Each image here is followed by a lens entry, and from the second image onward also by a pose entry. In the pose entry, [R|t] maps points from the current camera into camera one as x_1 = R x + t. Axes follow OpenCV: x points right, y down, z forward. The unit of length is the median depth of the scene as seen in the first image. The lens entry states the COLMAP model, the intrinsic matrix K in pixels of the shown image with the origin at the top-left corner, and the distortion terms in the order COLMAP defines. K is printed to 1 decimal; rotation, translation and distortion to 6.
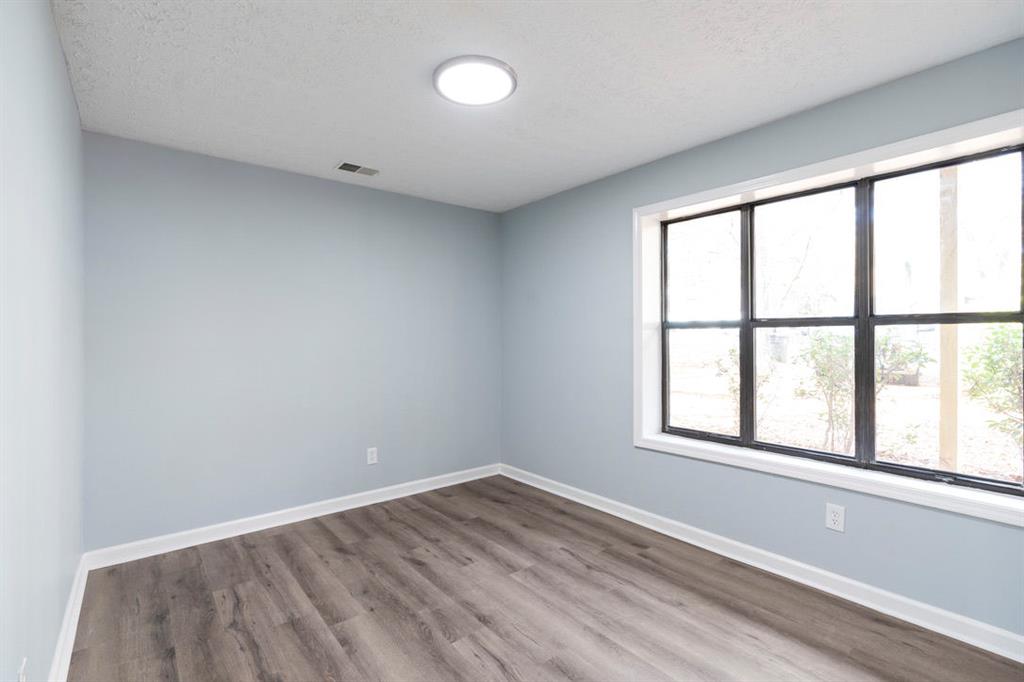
lens RADIAL K [[467.4, 0, 507.4], [0, 467.4, 336.4], [0, 0, 1]] dist [0.003058, -0.000991]
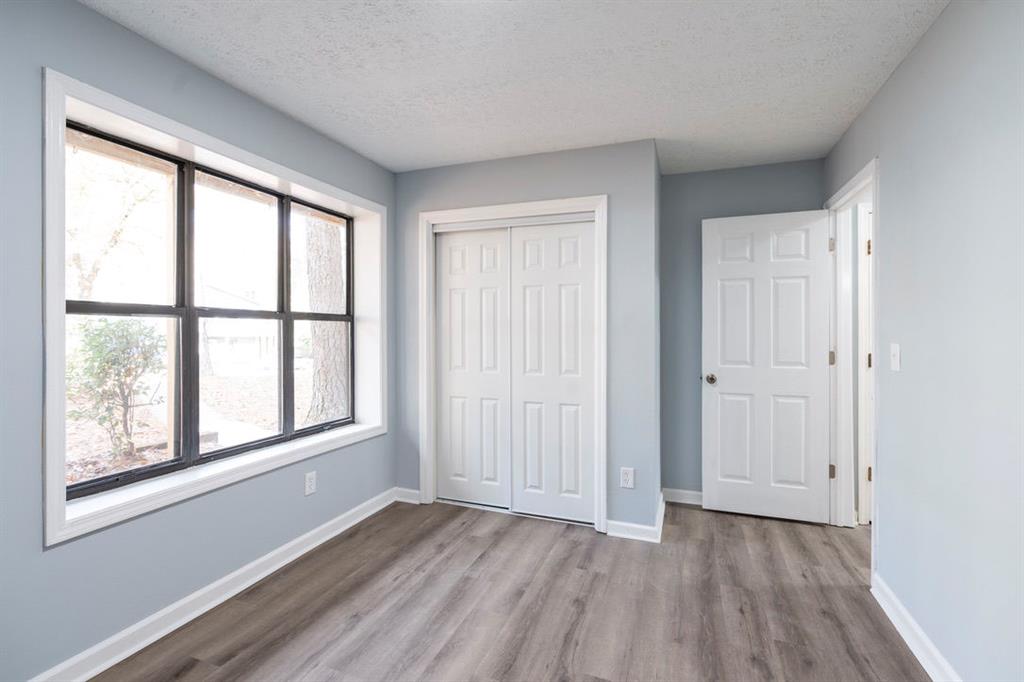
lens RADIAL K [[467.4, 0, 508.1], [0, 467.4, 332.3], [0, 0, 1]] dist [0.003058, -0.000991]
pose [[-0.496313, -0.002622, 0.868140, -0.545019], [-0.005059, 0.999987, 0.000127, 0.005347], [-0.868129, -0.004329, -0.496319, 1.114043]]
